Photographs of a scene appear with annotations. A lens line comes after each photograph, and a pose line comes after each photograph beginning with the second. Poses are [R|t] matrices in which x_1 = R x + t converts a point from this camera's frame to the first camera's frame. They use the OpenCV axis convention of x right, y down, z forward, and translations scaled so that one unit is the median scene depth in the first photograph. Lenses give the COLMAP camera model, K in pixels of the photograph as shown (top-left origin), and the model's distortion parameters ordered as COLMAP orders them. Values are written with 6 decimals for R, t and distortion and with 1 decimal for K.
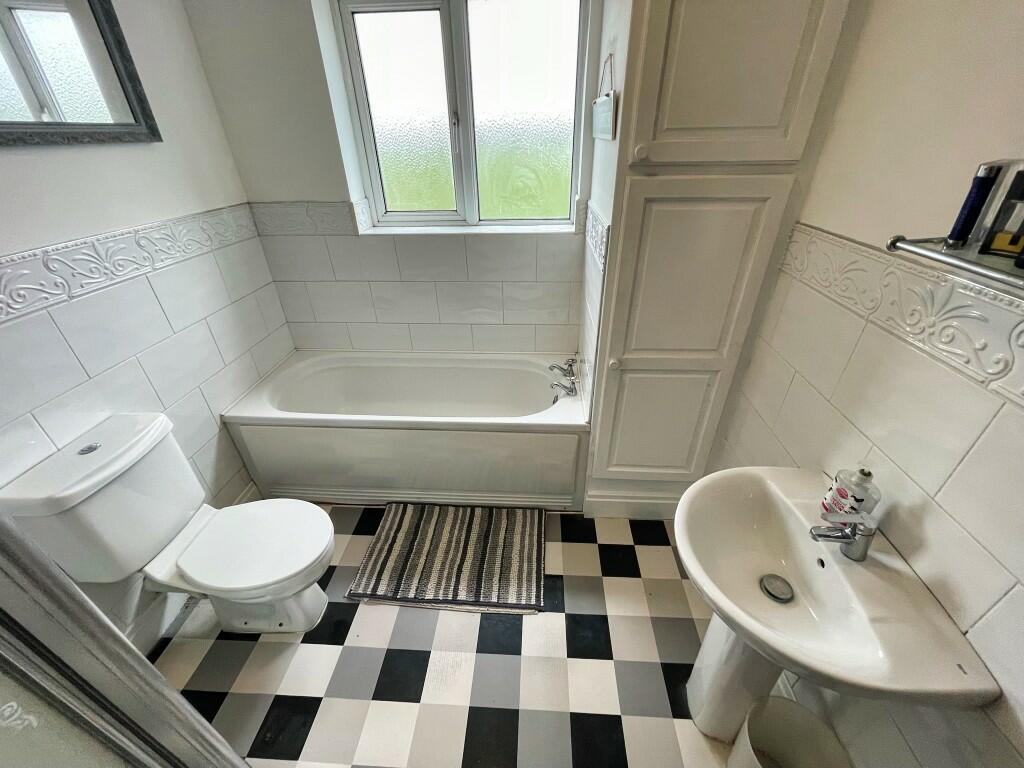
lens RADIAL K [[412.3, 0, 514.8], [0, 412.3, 387.8], [0, 0, 1]] dist [-0.005182, 0.001591]
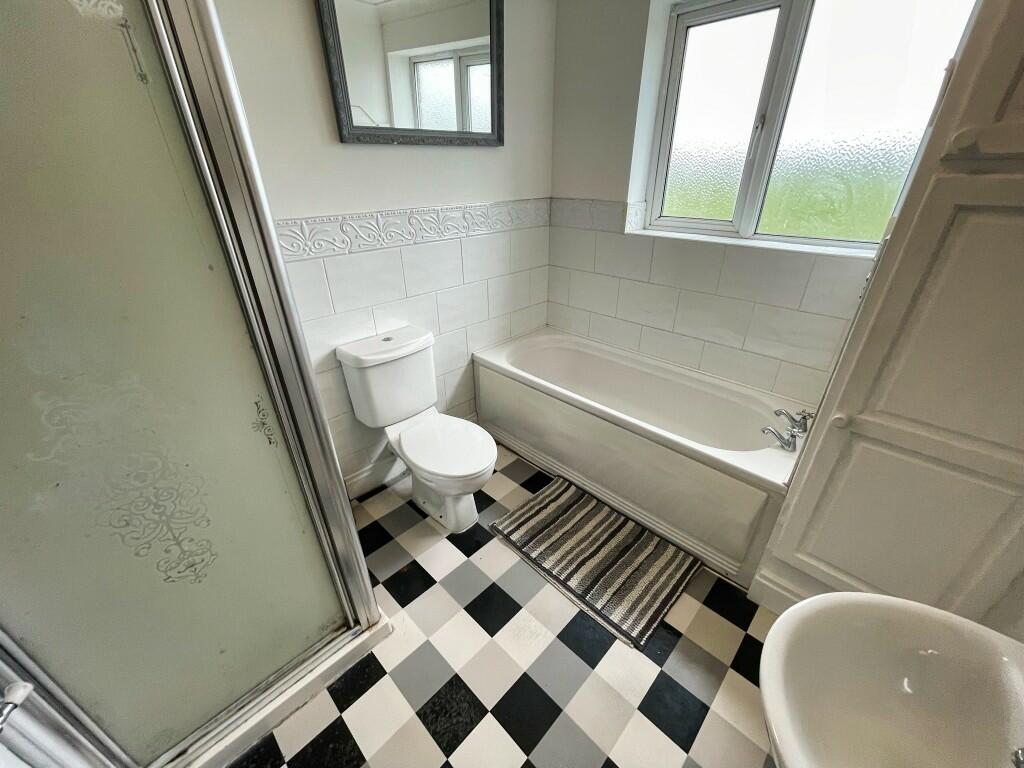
lens RADIAL K [[412.3, 0, 514.3], [0, 412.3, 386.3], [0, 0, 1]] dist [-0.005182, 0.001591]
pose [[0.755296, 0.317846, -0.573151, 0.172025], [-0.344587, 0.936485, 0.065241, 0.035576], [0.557484, 0.148224, 0.816849, 0.027943]]
